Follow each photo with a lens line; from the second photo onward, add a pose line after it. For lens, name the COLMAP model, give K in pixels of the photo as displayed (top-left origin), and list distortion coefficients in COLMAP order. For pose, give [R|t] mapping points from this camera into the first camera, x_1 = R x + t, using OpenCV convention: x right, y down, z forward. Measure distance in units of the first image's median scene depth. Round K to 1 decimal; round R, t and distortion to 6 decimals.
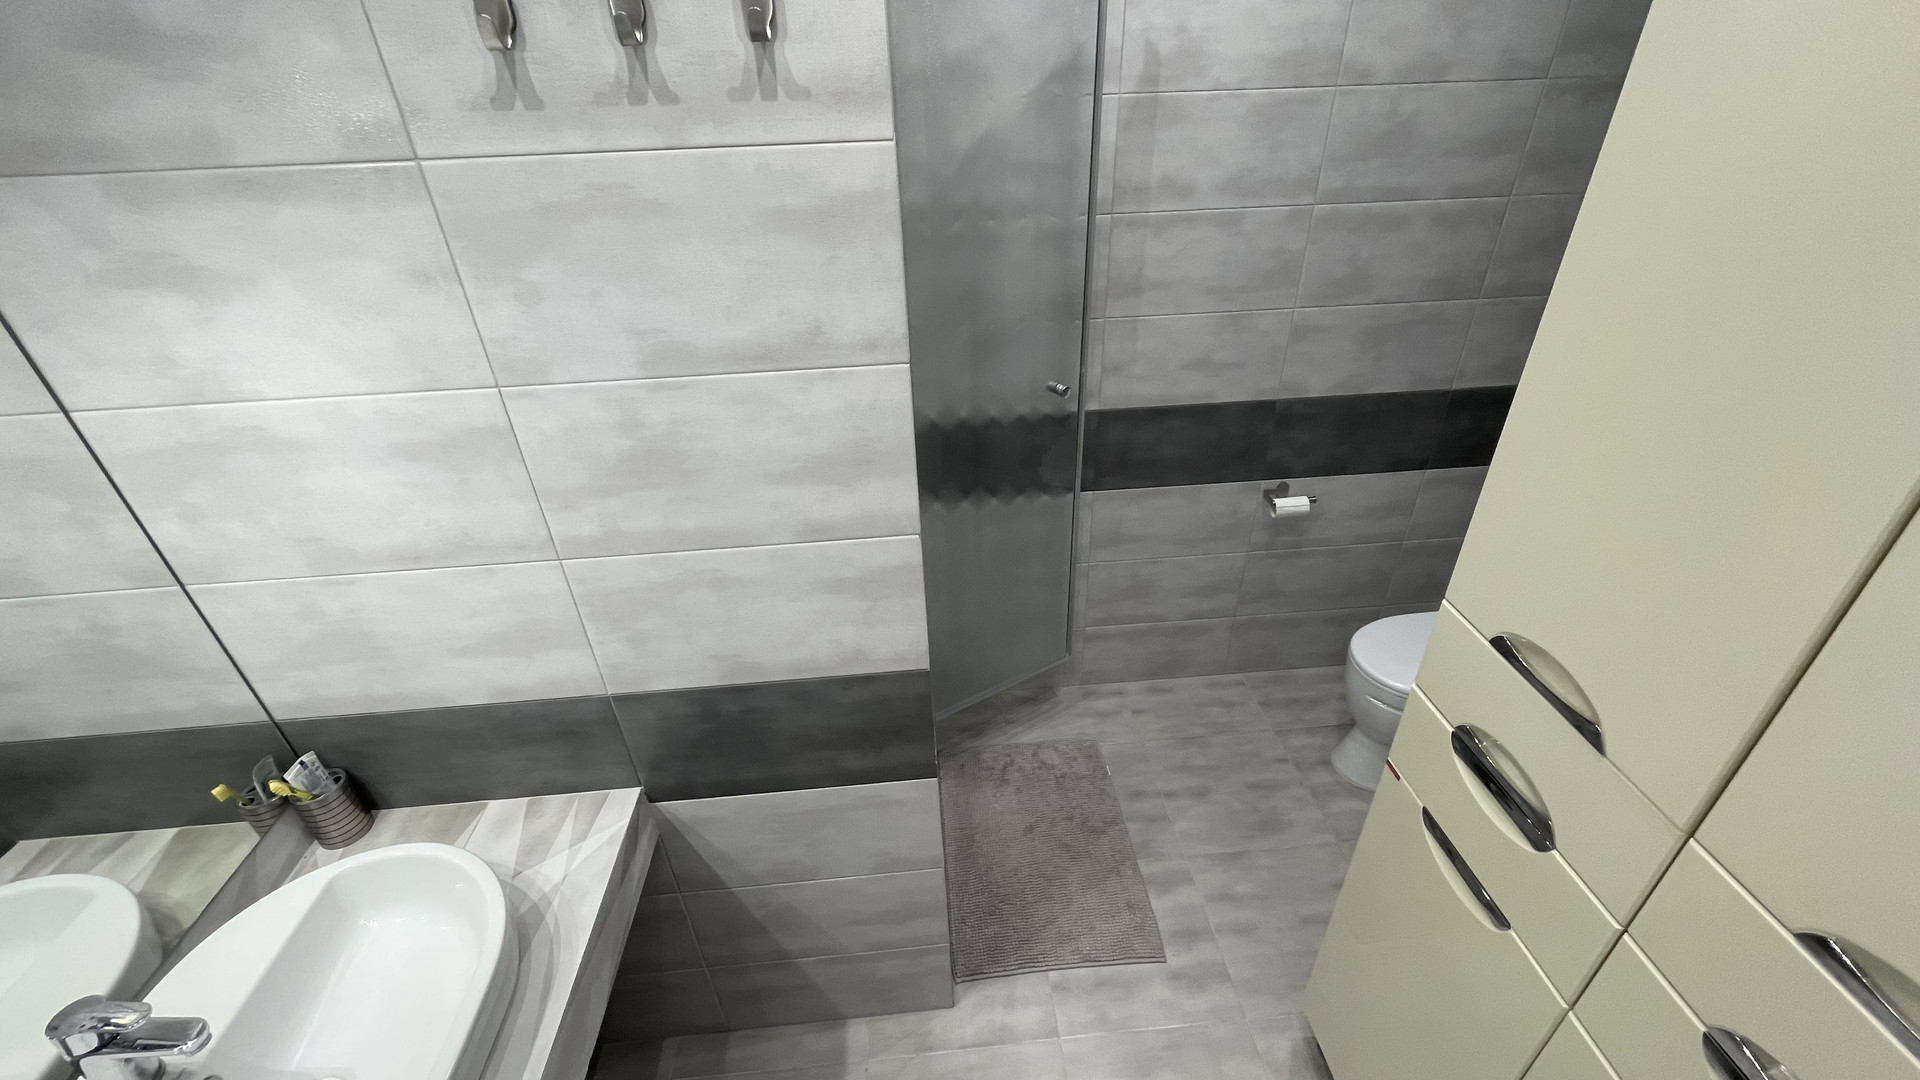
lens RADIAL K [[778.9, 0, 960.6], [0, 778.9, 543.7], [0, 0, 1]] dist [0.000866, -0.000522]
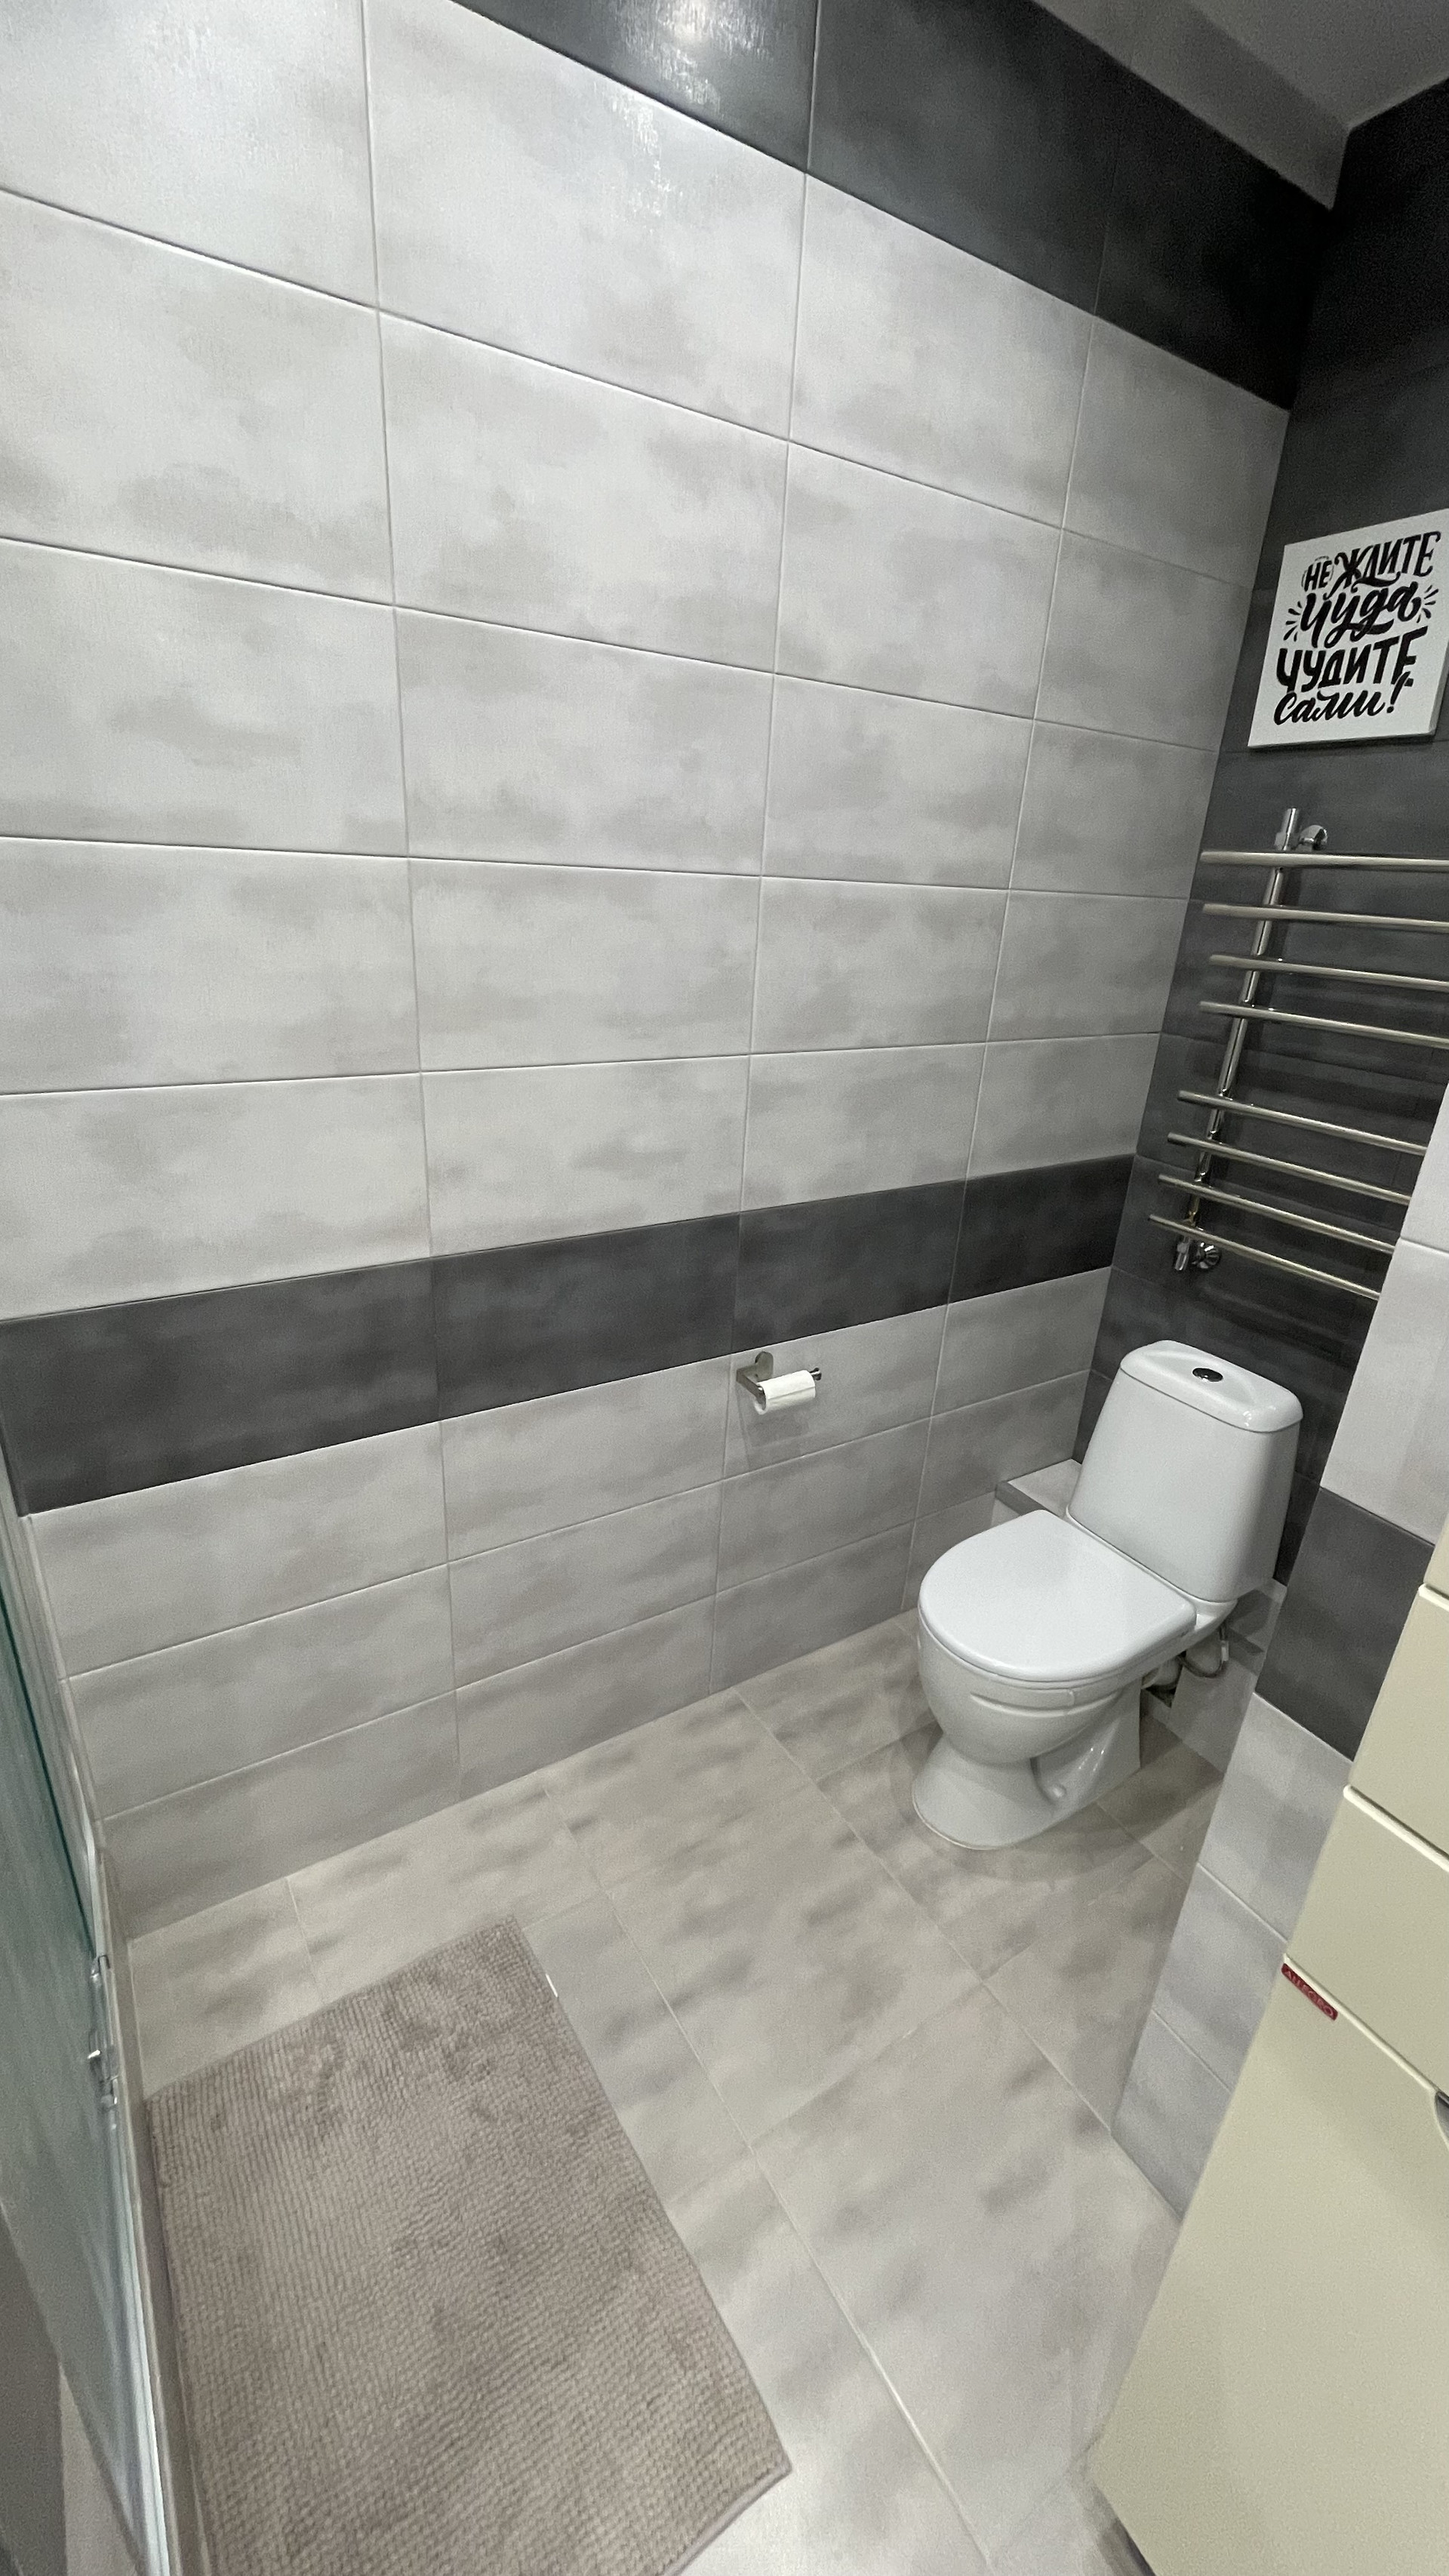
lens RADIAL K [[1045.0, 0, 724.9], [0, 1045.0, 1295.2], [0, 0, 1]] dist [0.000866, -0.000522]
pose [[0.876995, -0.107248, 0.468377, 0.028283], [0.175803, 0.978804, -0.105051, -0.045537], [-0.447183, 0.174471, 0.877261, 0.334604]]
